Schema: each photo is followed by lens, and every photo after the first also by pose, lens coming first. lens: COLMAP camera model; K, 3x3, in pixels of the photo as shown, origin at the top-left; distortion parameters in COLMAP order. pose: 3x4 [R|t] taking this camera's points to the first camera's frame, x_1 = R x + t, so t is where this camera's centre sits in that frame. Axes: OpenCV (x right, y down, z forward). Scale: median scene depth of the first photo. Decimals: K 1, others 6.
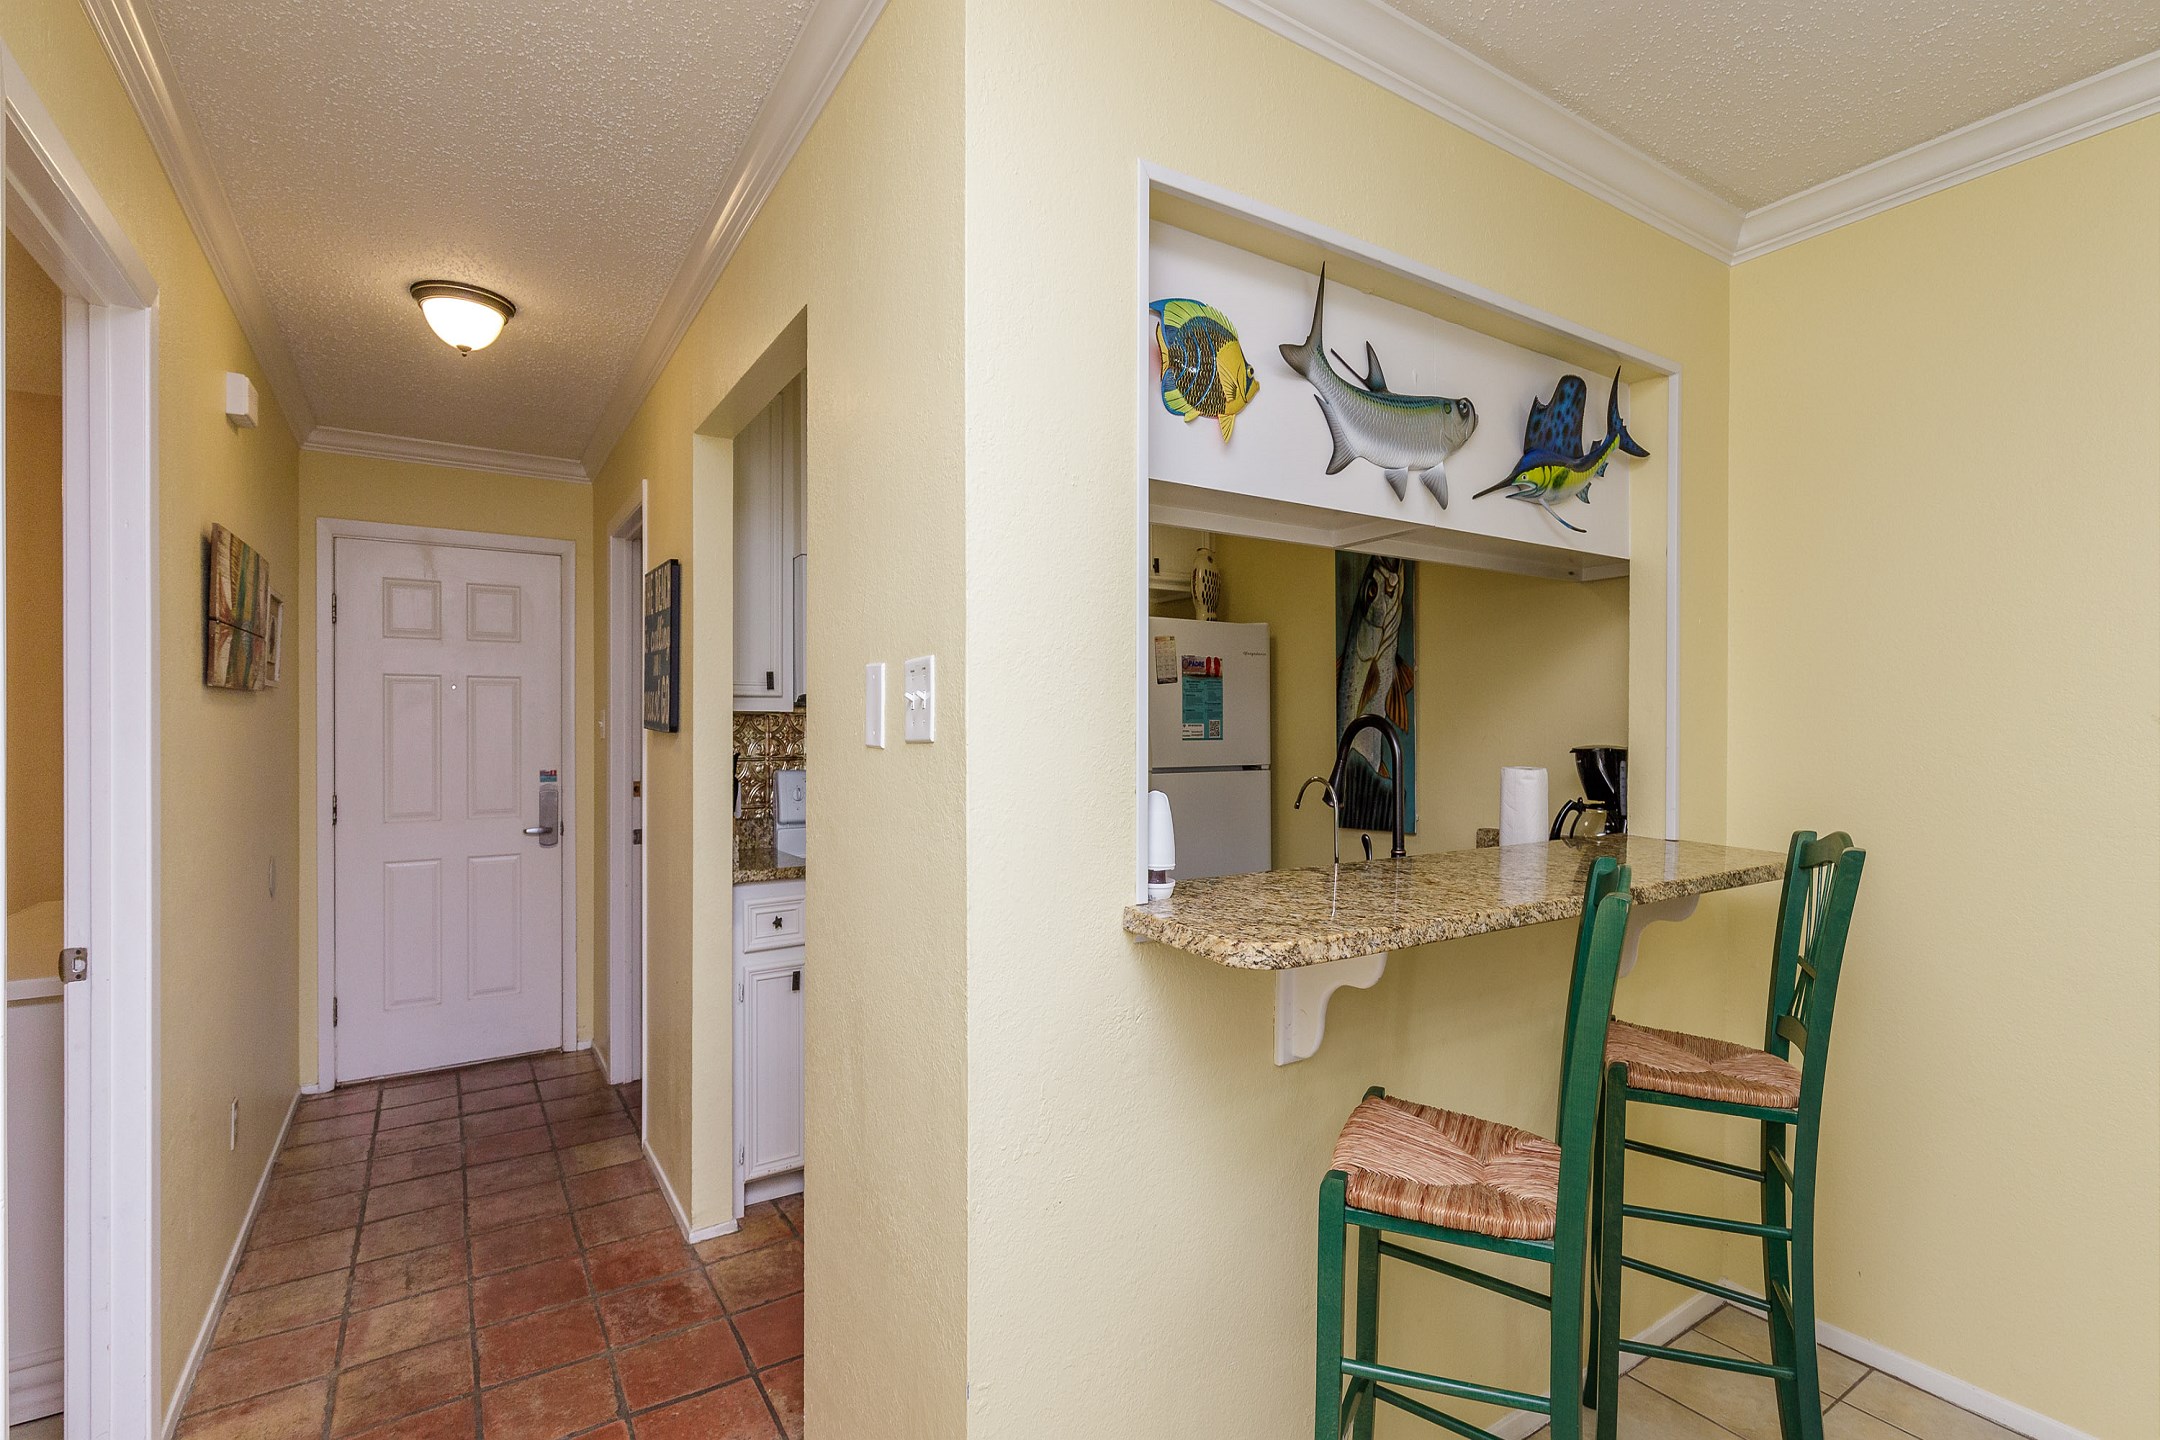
lens RADIAL K [[991.9, 0, 1081.5], [0, 991.9, 726.0], [0, 0, 1]] dist [0.003883, 0.000429]
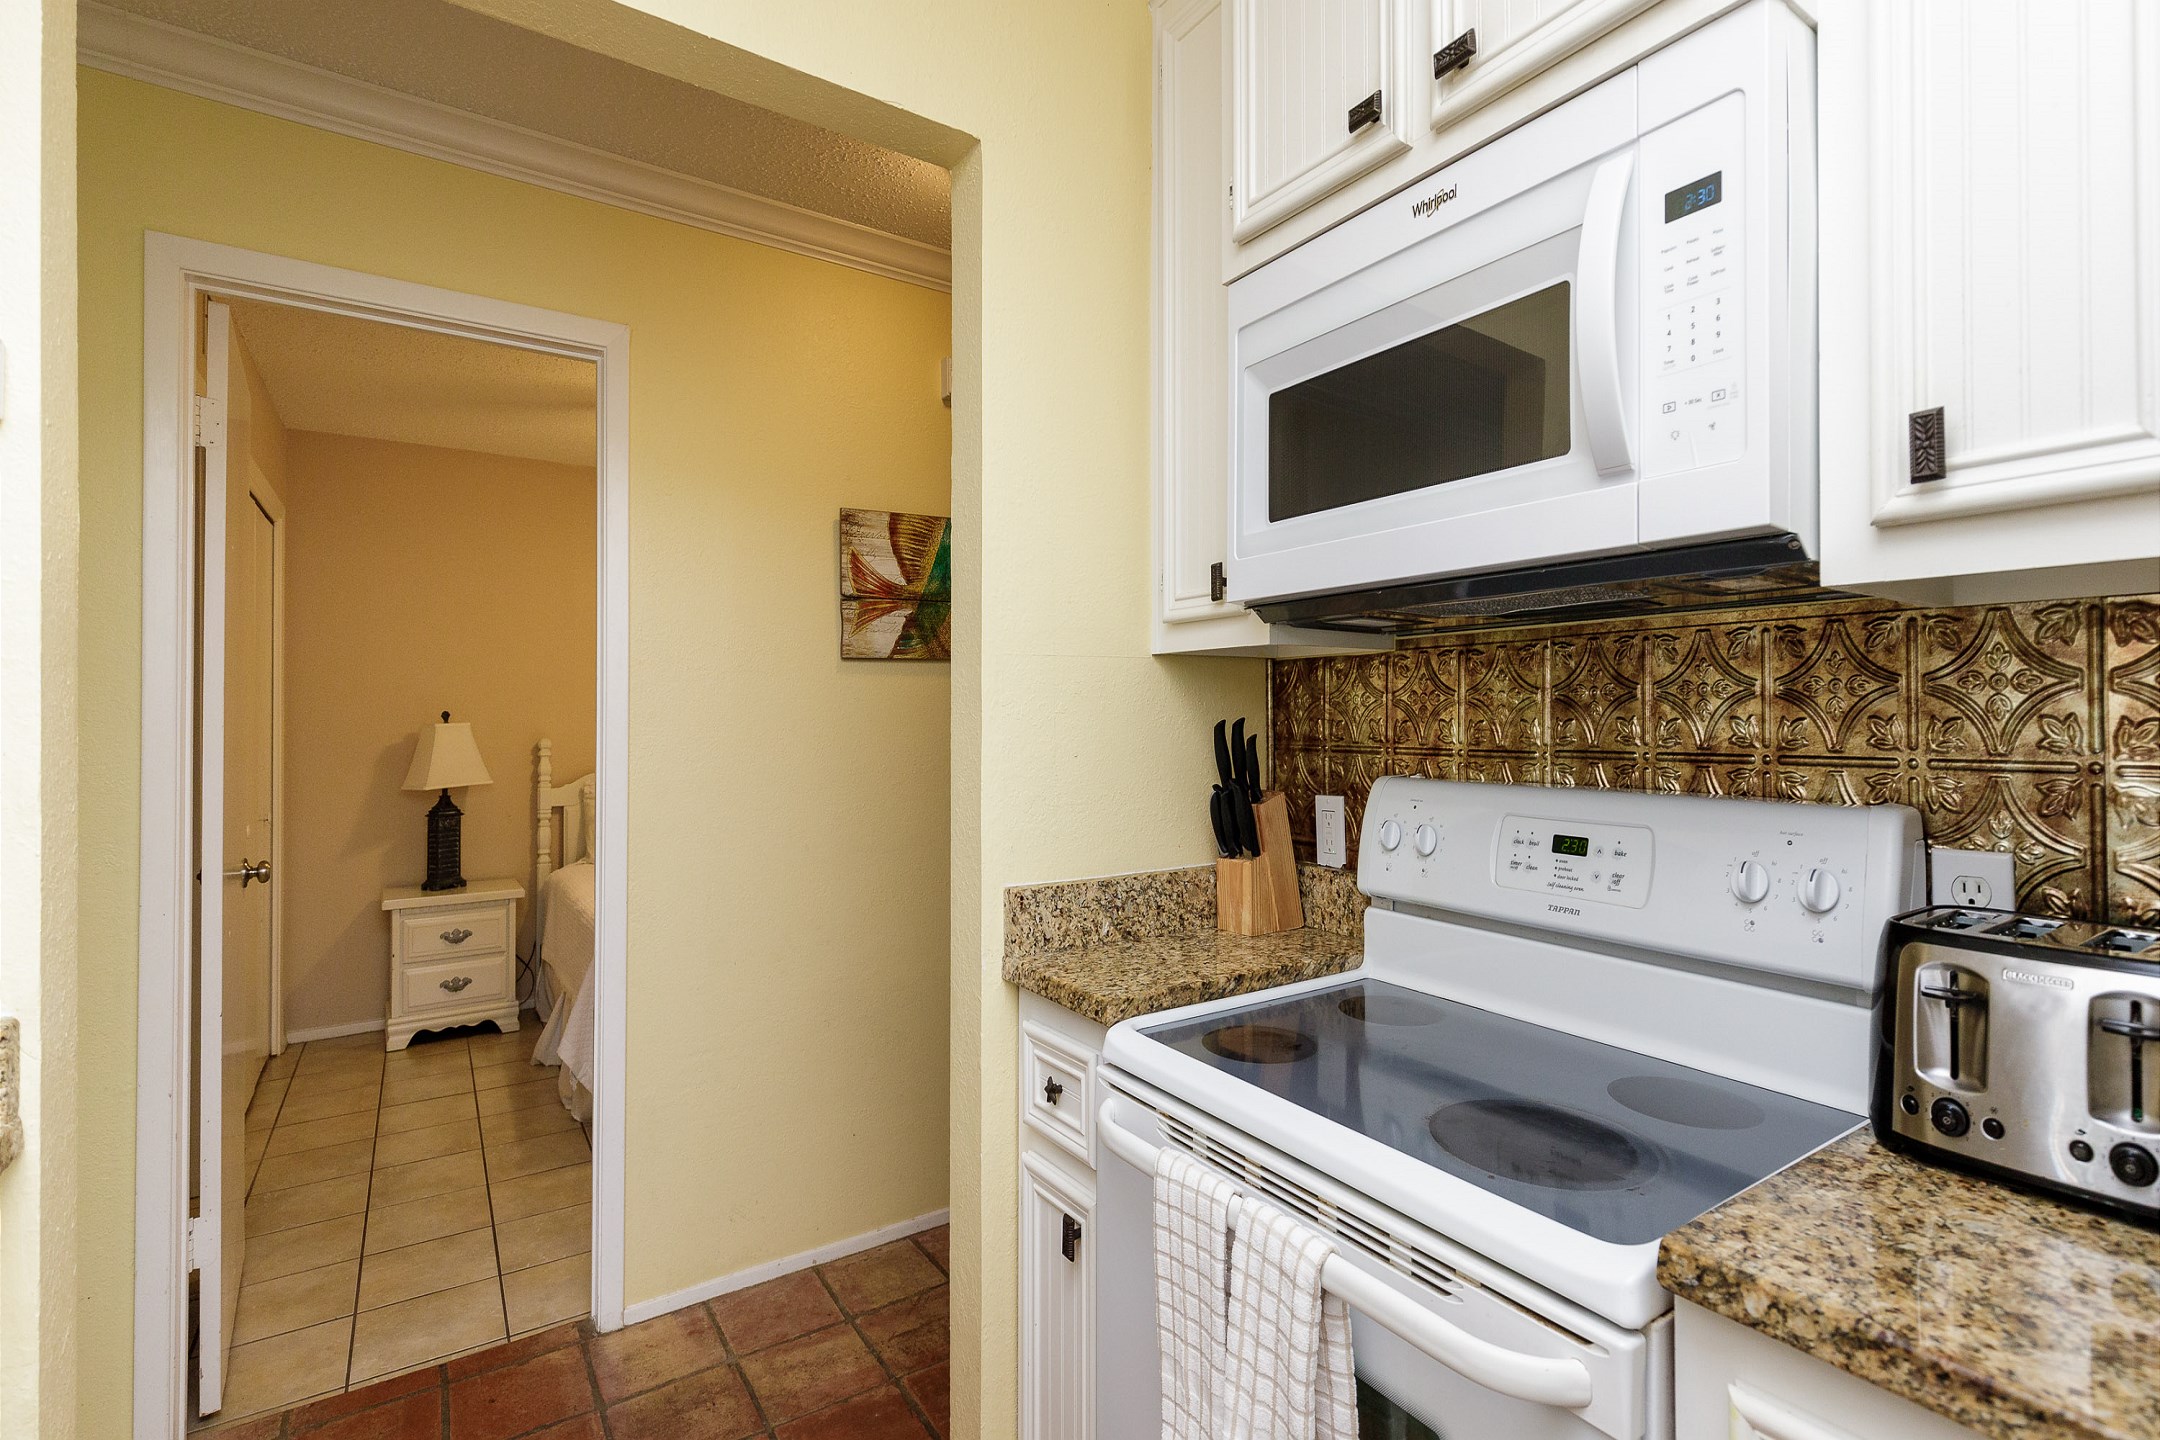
lens RADIAL K [[991.9, 0, 1081.5], [0, 991.9, 712.8], [0, 0, 1]] dist [0.003883, 0.000429]
pose [[0.010890, -0.003651, -0.999934, 0.202346], [-0.003520, 0.999987, -0.003689, 0.025741], [0.999935, 0.003560, 0.010877, 1.238634]]
